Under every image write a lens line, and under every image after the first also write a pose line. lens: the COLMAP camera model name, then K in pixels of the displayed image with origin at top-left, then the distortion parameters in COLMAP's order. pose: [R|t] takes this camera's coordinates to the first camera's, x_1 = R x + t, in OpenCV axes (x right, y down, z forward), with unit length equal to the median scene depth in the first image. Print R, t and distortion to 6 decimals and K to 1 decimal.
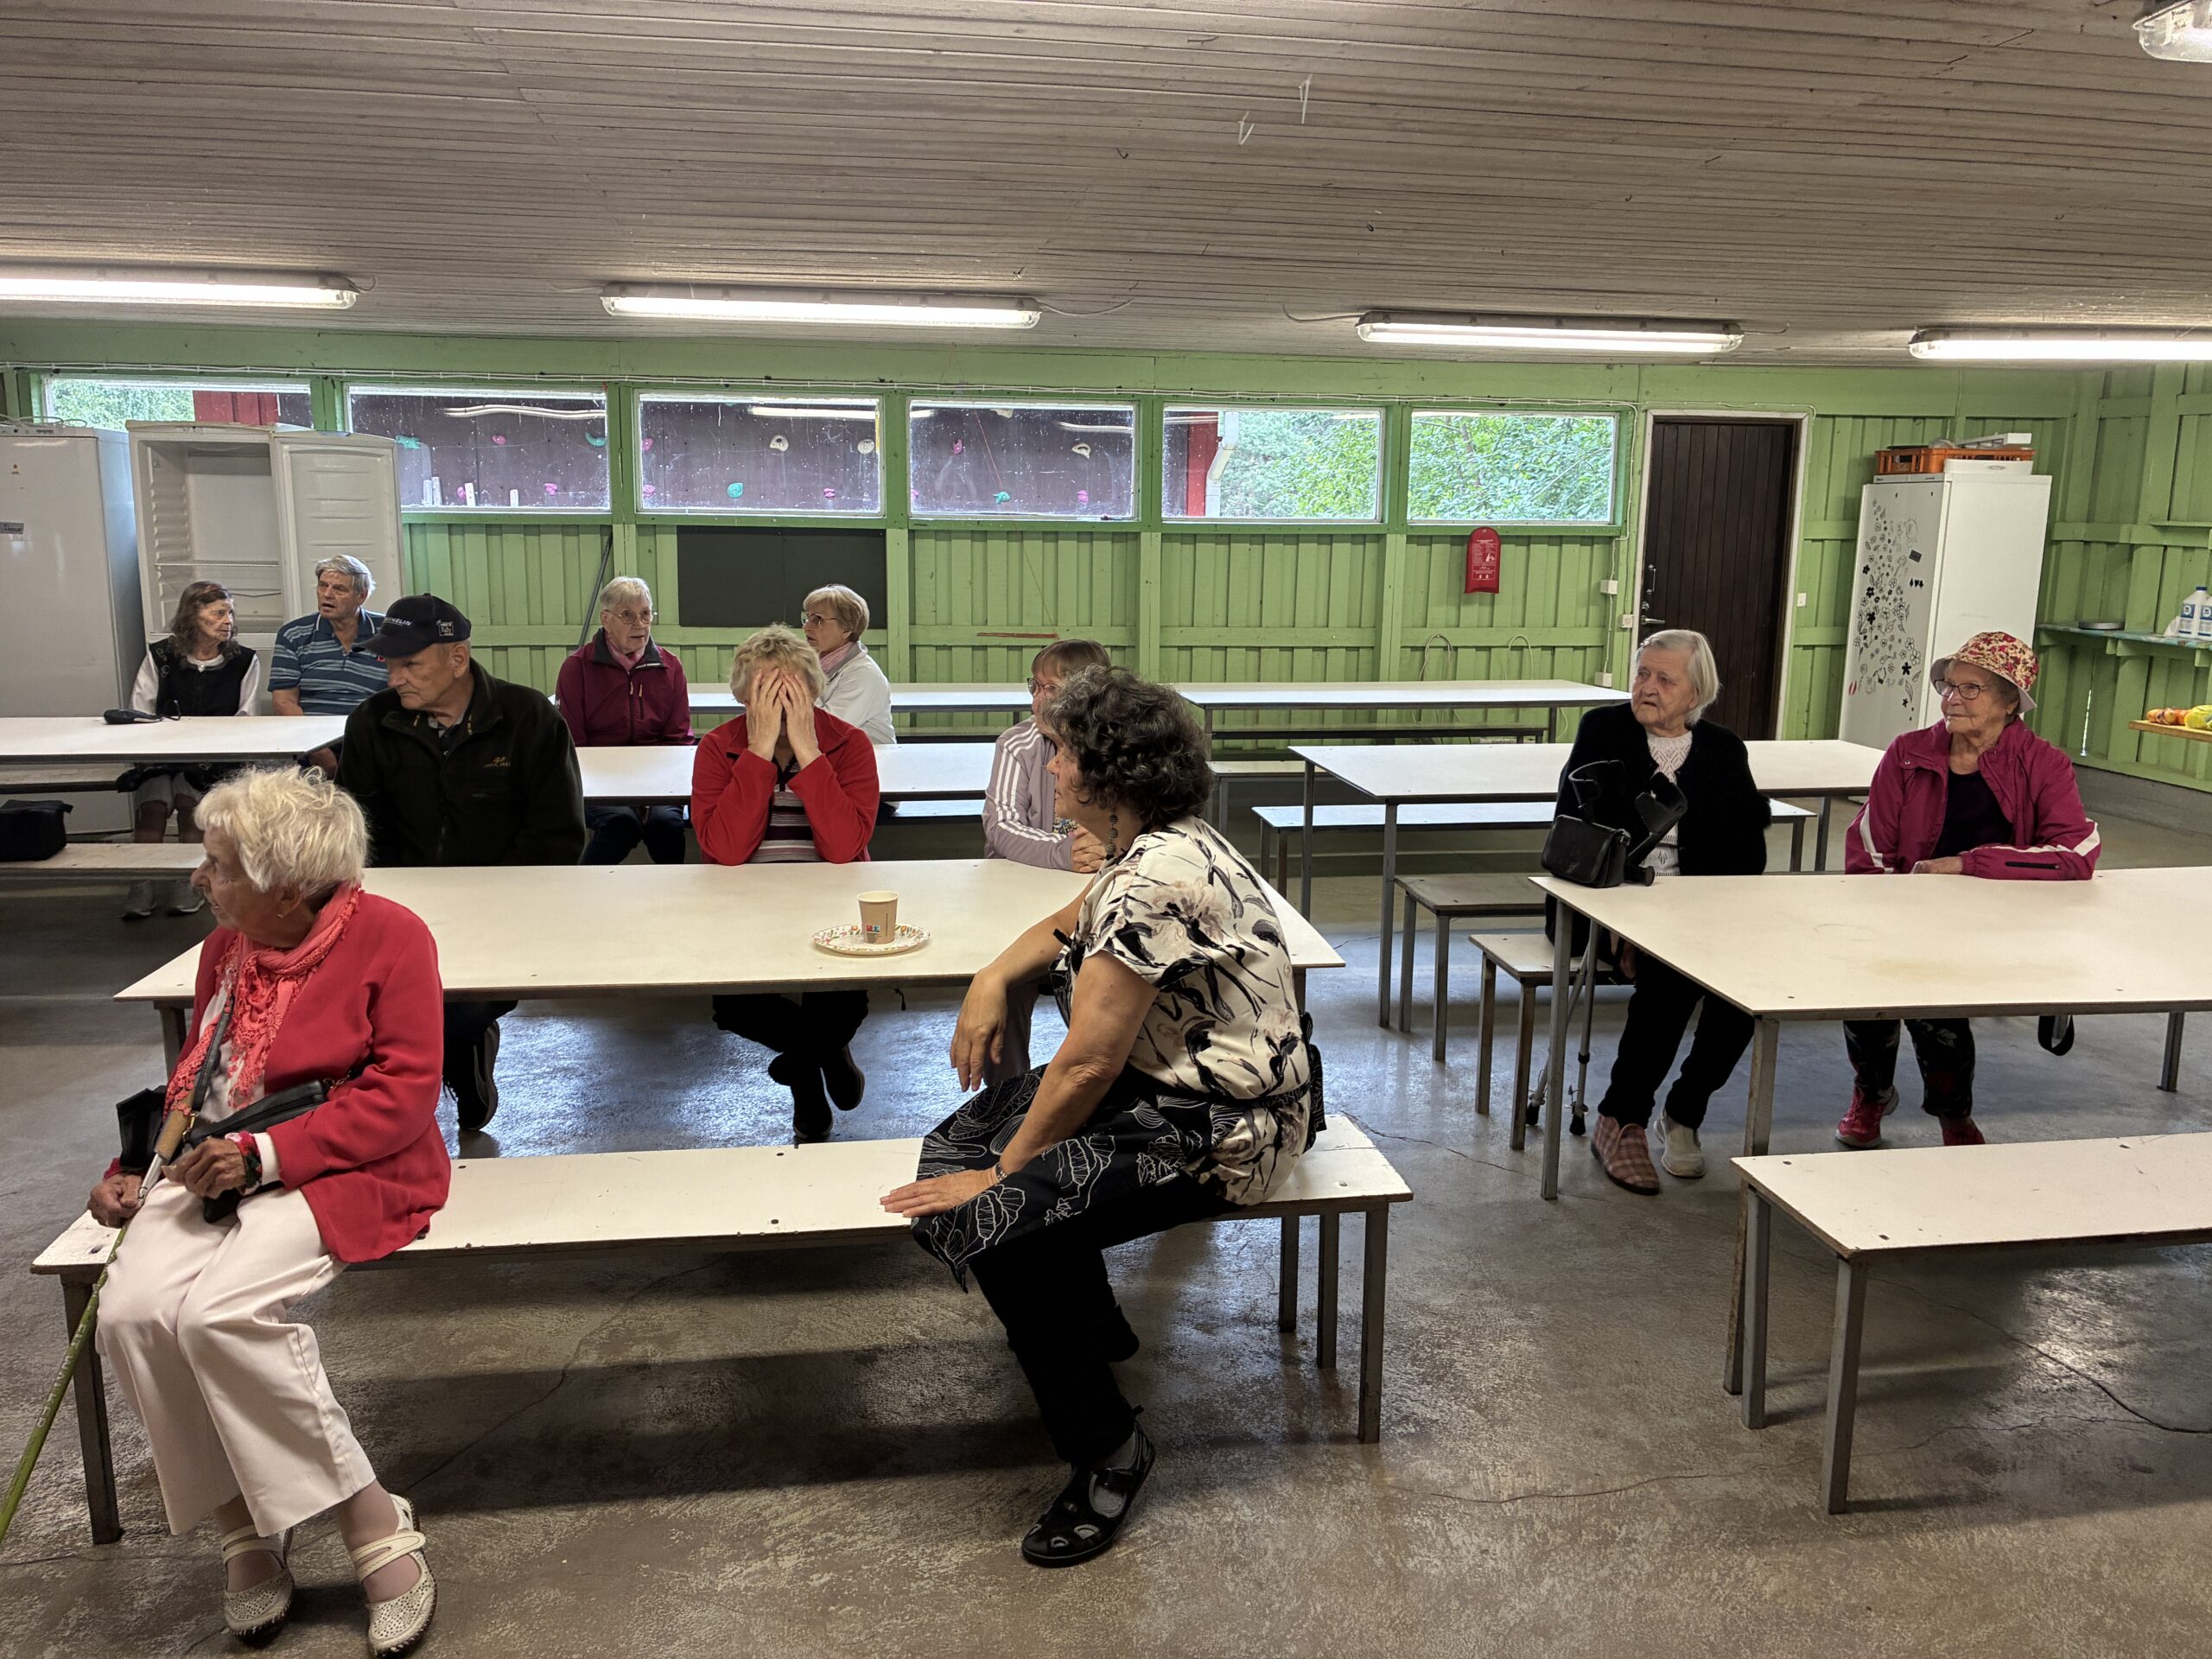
lens RADIAL K [[1667.9, 0, 1126.6], [0, 1667.9, 817.5], [0, 0, 1]] dist [0.045520, -0.068829]
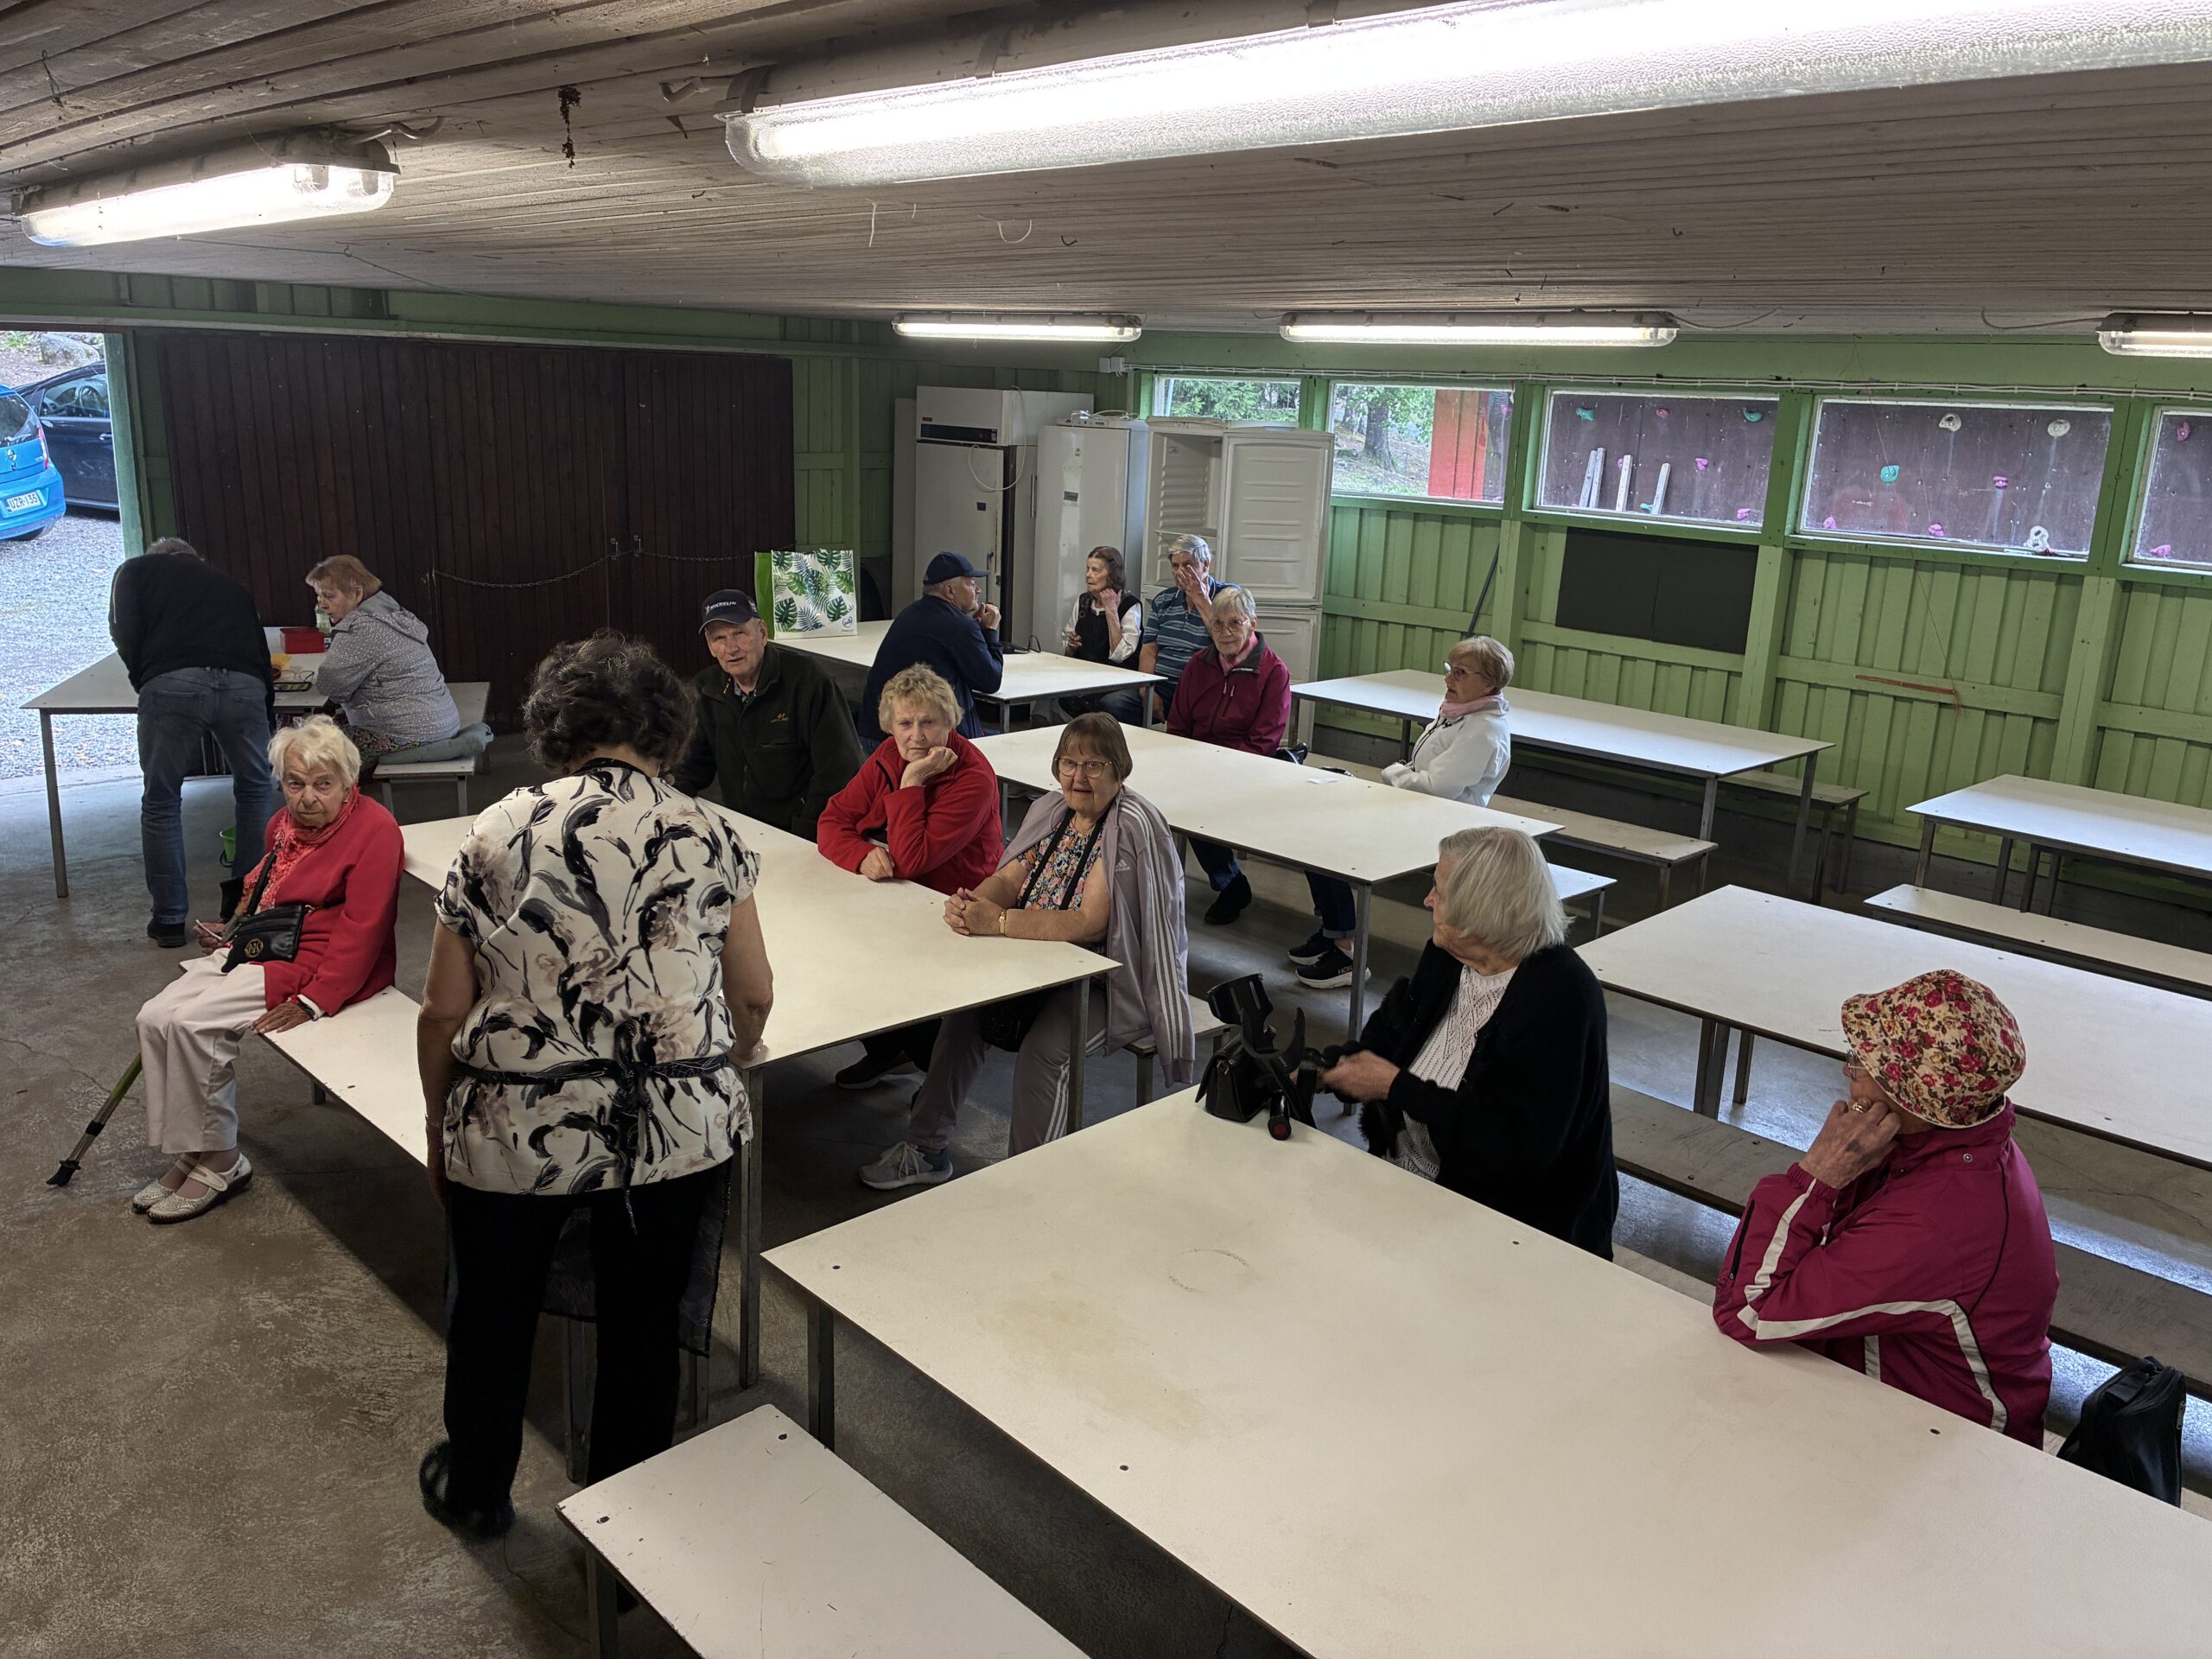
lens RADIAL K [[1667.9, 0, 1125.5], [0, 1667.9, 824.2], [0, 0, 1]] dist [0.045520, -0.068829]
pose [[0.595802, 0.214856, -0.773858, 0.415955], [-0.175588, 0.975089, 0.135539, -0.099284], [0.783702, 0.055126, 0.618686, 0.212755]]
